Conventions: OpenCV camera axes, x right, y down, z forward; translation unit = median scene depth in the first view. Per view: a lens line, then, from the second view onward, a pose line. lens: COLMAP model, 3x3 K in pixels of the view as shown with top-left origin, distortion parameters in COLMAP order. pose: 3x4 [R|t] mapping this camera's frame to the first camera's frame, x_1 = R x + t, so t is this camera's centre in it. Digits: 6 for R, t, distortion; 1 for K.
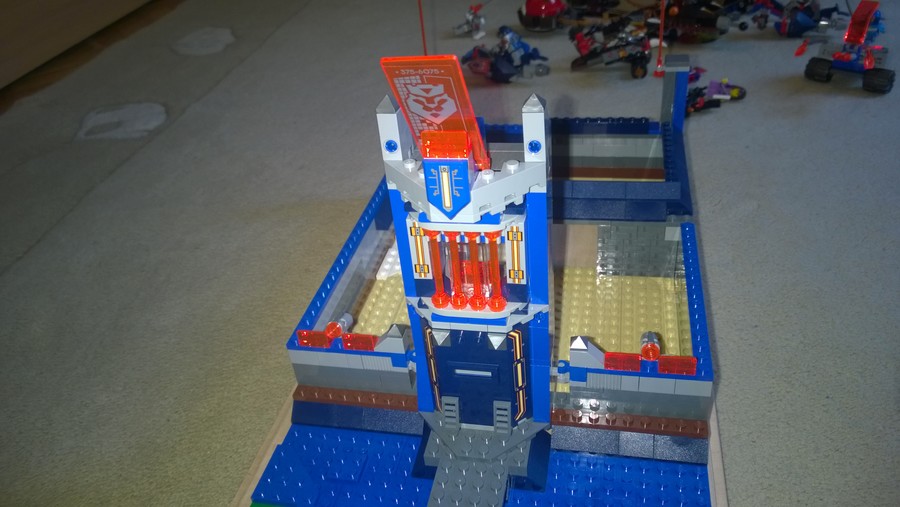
lens RADIAL K [[692.8, 0, 460.5], [0, 692.8, 256.5], [0, 0, 1]] dist [0.013647, -0.034552]
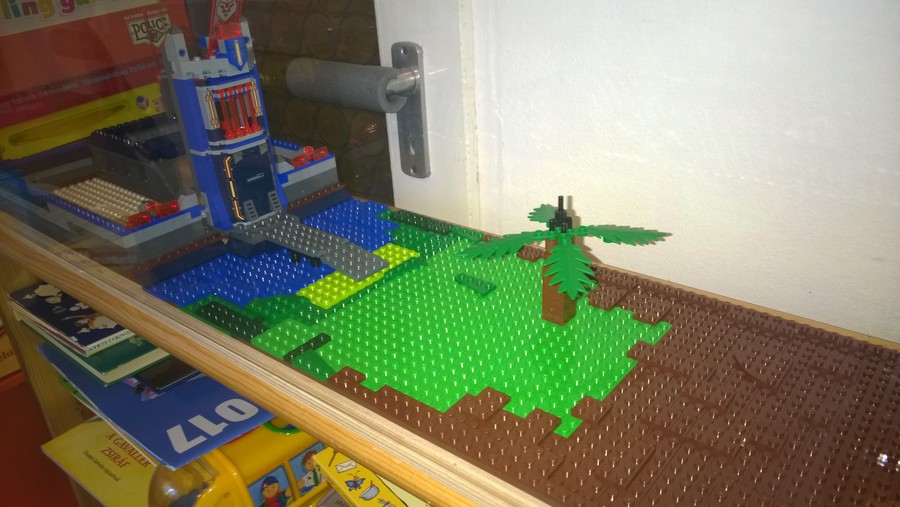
lens RADIAL K [[683.1, 0, 462.2], [0, 683.1, 258.4], [0, 0, 1]] dist [0.006655, -0.005070]
pose [[0.451080, -0.342328, 0.824220, -1.080492], [0.512794, 0.855266, 0.074580, 0.414937], [-0.730458, 0.389013, 0.561337, -0.270671]]
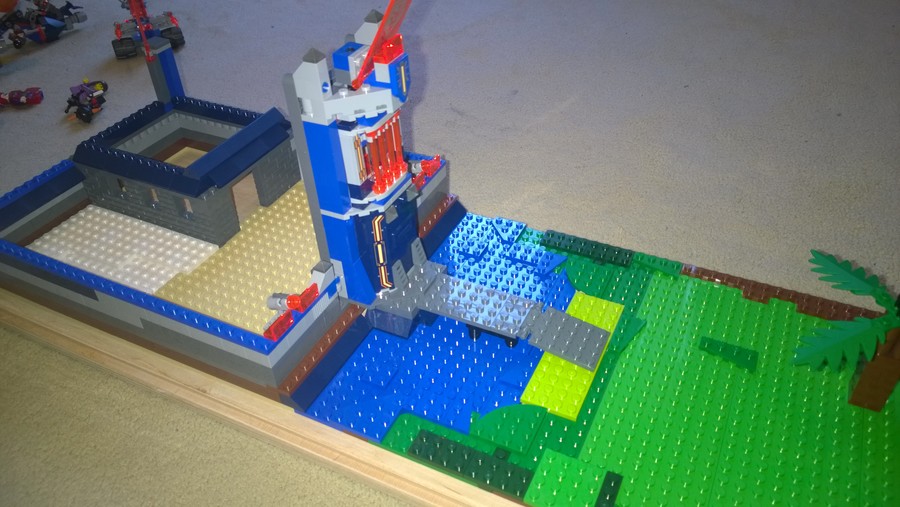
lens RADIAL K [[692.8, 0, 460.5], [0, 692.8, 256.5], [0, 0, 1]] dist [0.013647, -0.034552]
pose [[0.248831, -0.536084, 0.806658, -0.899635], [0.556173, 0.760937, 0.334136, -0.153887], [-0.792941, 0.365498, 0.487500, 0.223734]]
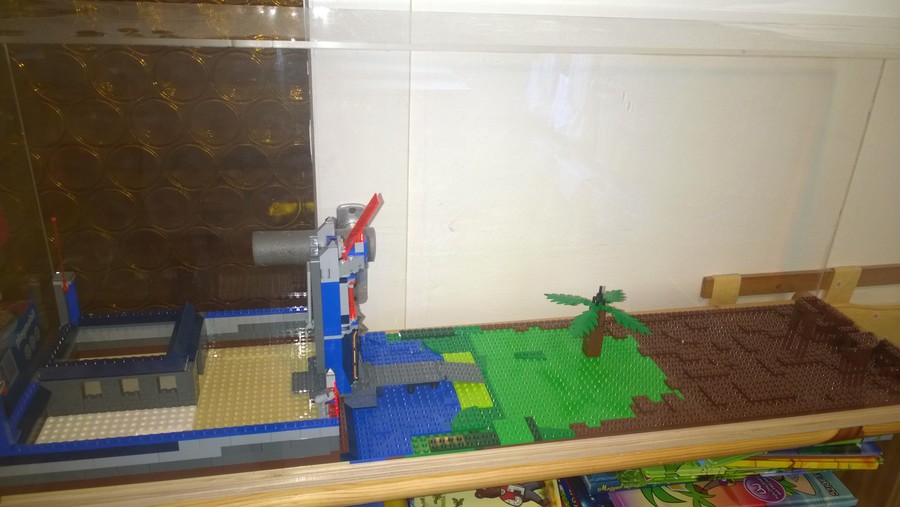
lens RADIAL K [[692.8, 0, 460.5], [0, 692.8, 256.5], [0, 0, 1]] dist [0.013647, -0.034552]
pose [[-0.407122, -0.310249, 0.859068, -1.610569], [0.509947, 0.703096, 0.495590, -0.792234], [-0.757764, 0.639845, -0.128035, 0.720363]]
